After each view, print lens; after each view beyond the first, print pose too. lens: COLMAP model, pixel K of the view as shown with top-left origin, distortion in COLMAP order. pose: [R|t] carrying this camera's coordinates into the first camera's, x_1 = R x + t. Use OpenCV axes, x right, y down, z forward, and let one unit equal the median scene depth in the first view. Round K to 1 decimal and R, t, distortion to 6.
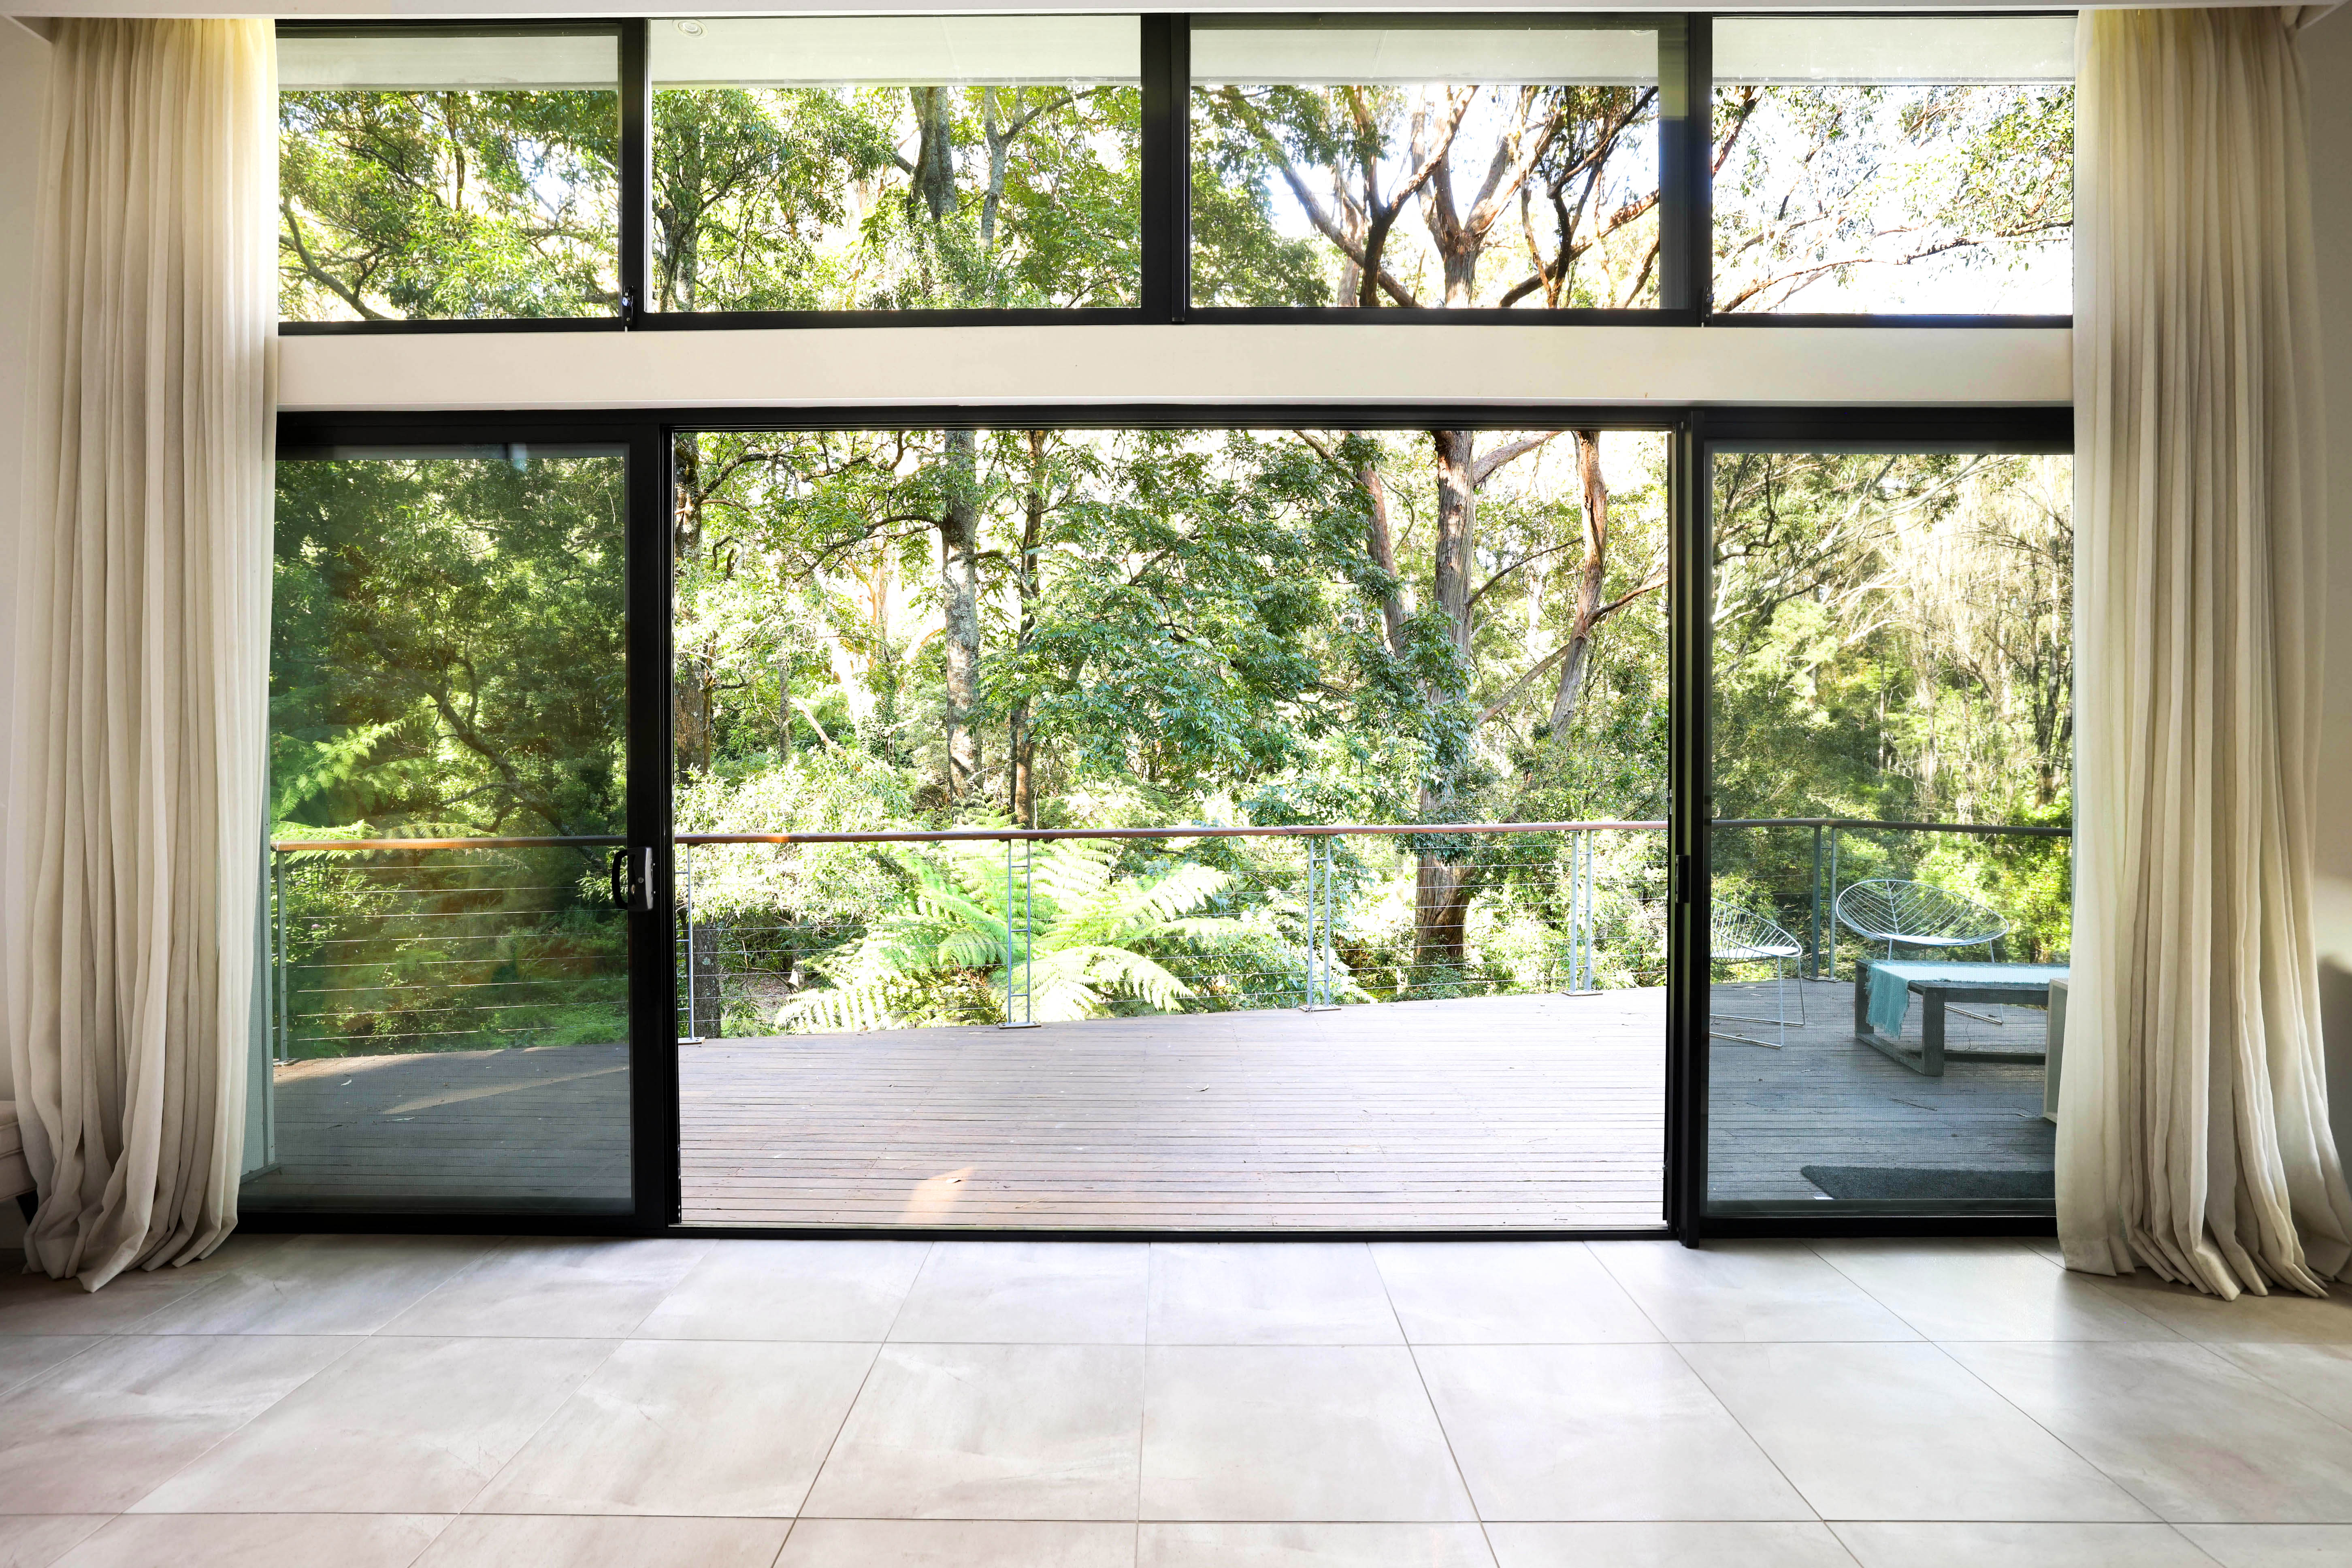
lens RADIAL K [[1154.3, 0, 1174.3], [0, 1154.3, 774.6], [0, 0, 1]] dist [-0.000098, -0.000005]
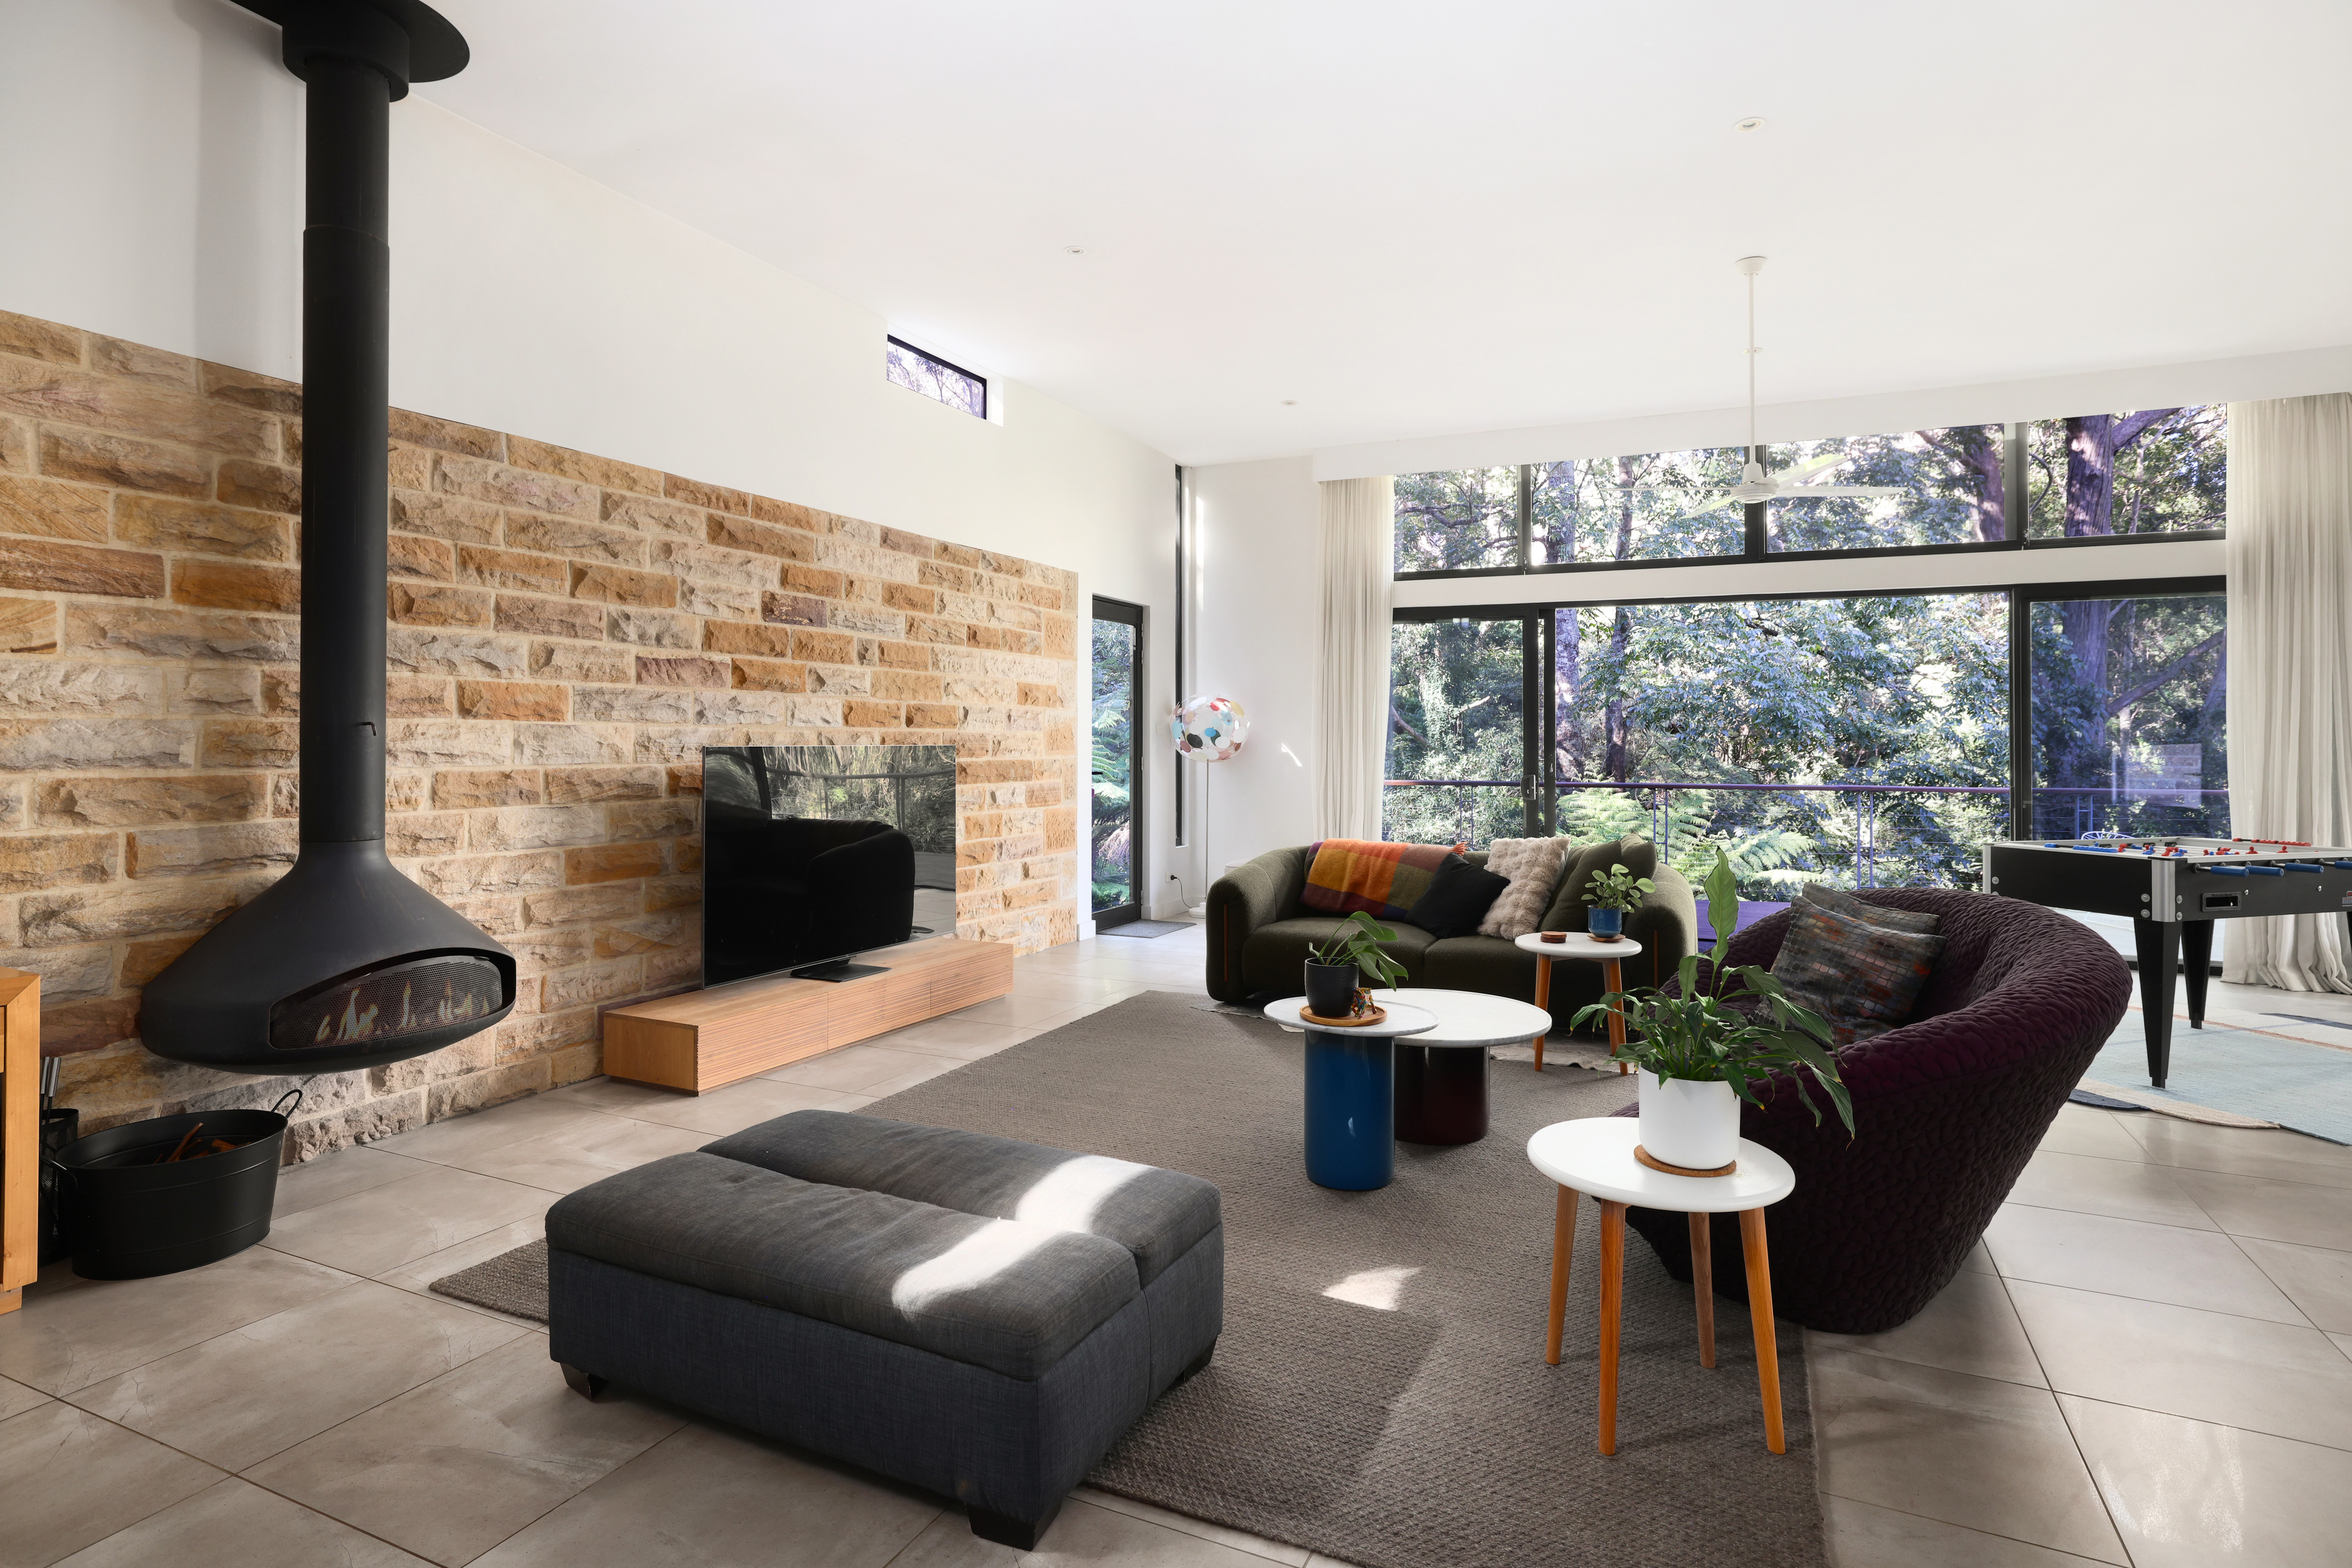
lens RADIAL K [[1261.1, 0, 1155.4], [0, 1261.1, 750.2], [0, 0, 1]] dist [0.002776, 0.001702]
pose [[0.900777, -0.001005, -0.434281, 0.001998], [-0.001467, 0.999985, -0.005358, 0.003080], [0.434279, 0.005464, 0.900762, -0.456222]]
